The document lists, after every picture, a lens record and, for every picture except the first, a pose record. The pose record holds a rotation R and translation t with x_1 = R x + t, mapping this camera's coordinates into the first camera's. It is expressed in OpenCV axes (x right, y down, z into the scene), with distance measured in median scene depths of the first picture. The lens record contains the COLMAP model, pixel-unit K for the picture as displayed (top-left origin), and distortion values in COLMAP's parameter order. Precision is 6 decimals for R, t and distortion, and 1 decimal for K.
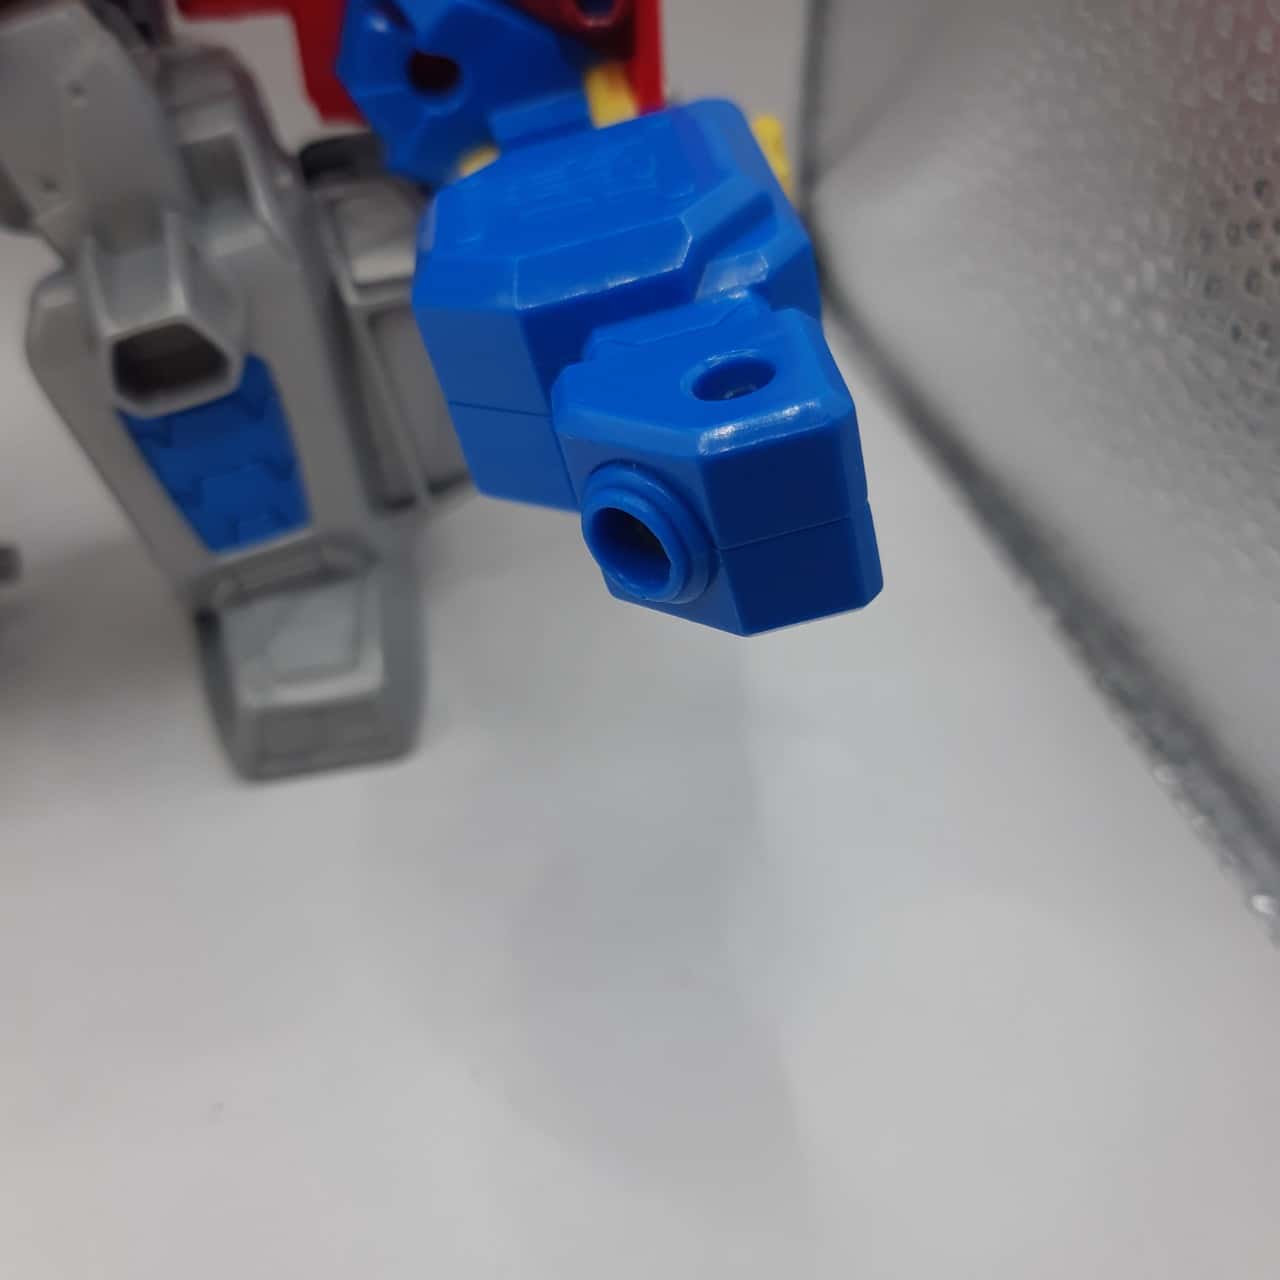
lens RADIAL K [[1401.1, 0, 640.0], [0, 1401.1, 640.0], [0, 0, 1]] dist [0.016928, -0.133573]
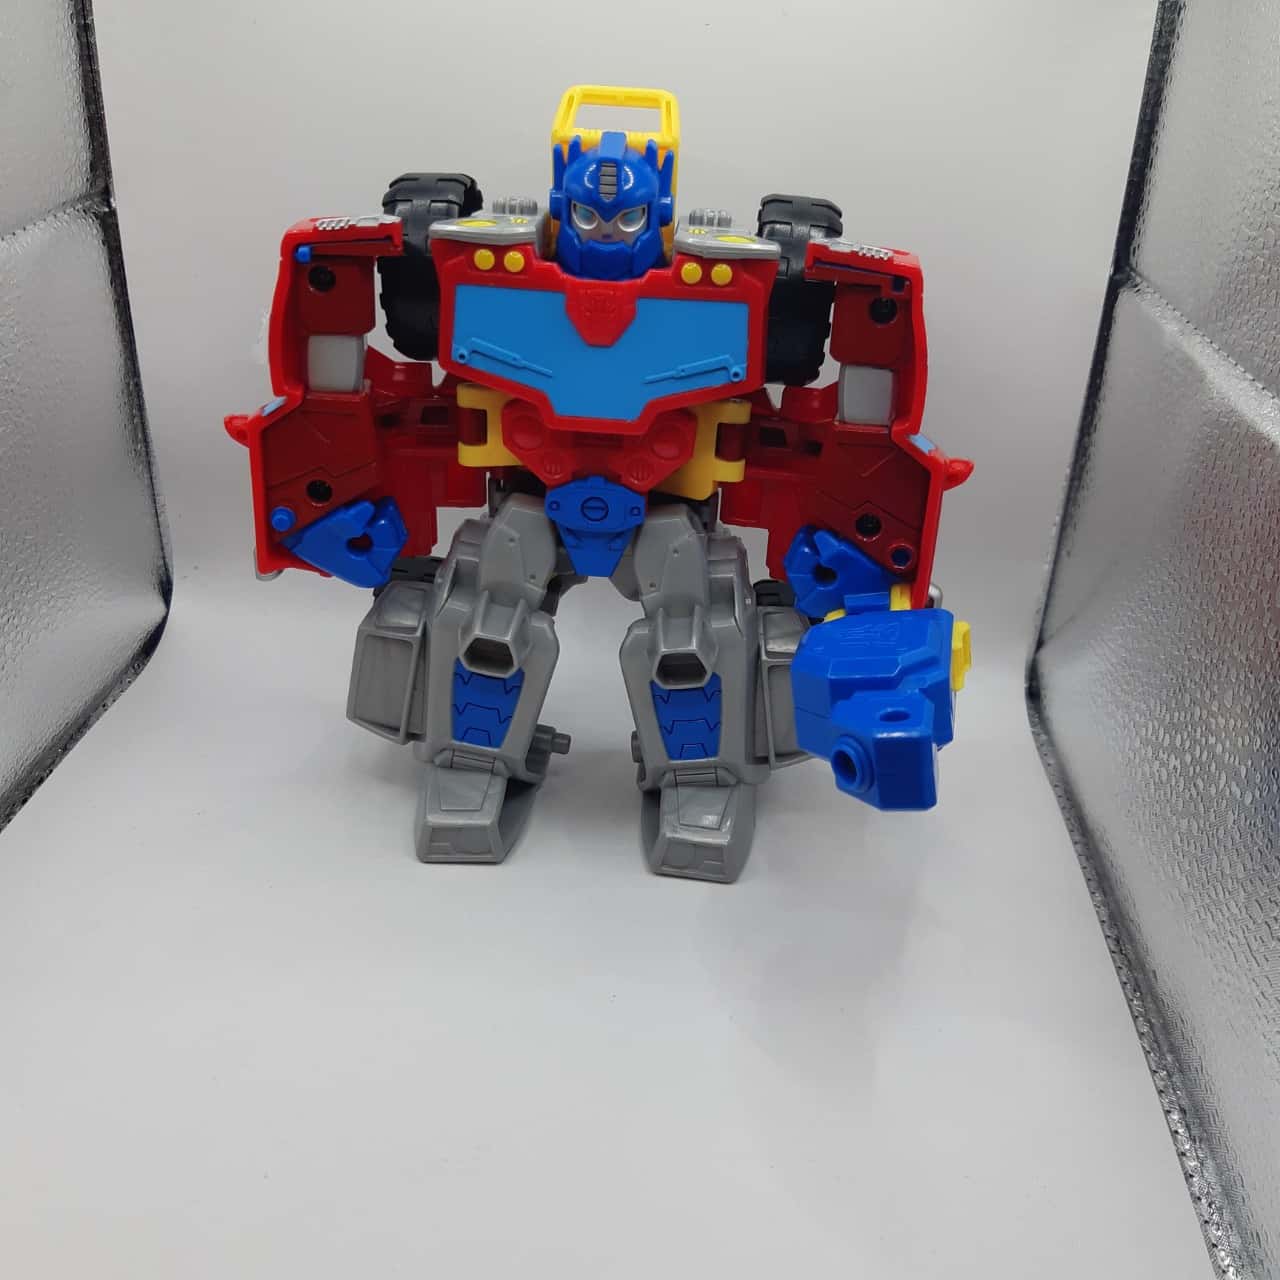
lens RADIAL K [[1361.0, 0, 640.0], [0, 1361.0, 640.0], [0, 0, 1]] dist [0.113009, -0.344840]
pose [[0.942206, 0.206734, -0.263643, 0.168512], [-0.266499, 0.939362, -0.215819, 0.245390], [0.203039, 0.273607, 0.940167, -1.068579]]
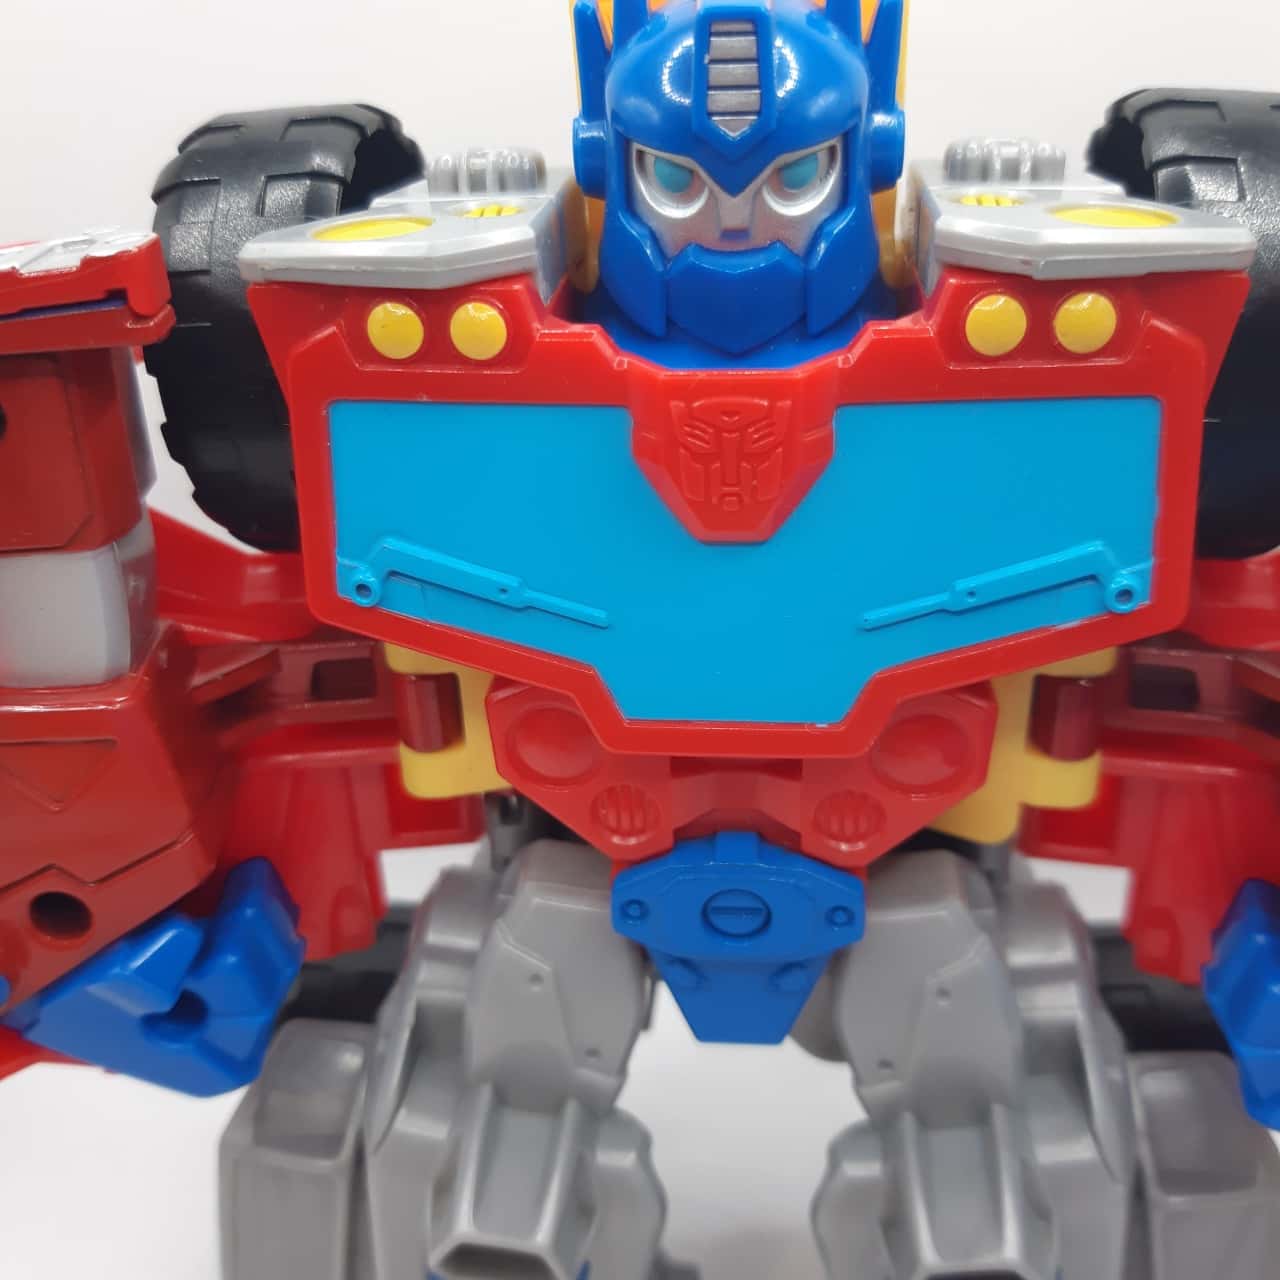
lens RADIAL K [[1401.1, 0, 640.0], [0, 1401.1, 640.0], [0, 0, 1]] dist [0.016928, -0.133573]
pose [[0.933348, 0.156828, -0.322903, -0.298313], [-0.221421, 0.959532, -0.173988, -0.378512], [0.282549, 0.233889, 0.930302, -0.015409]]
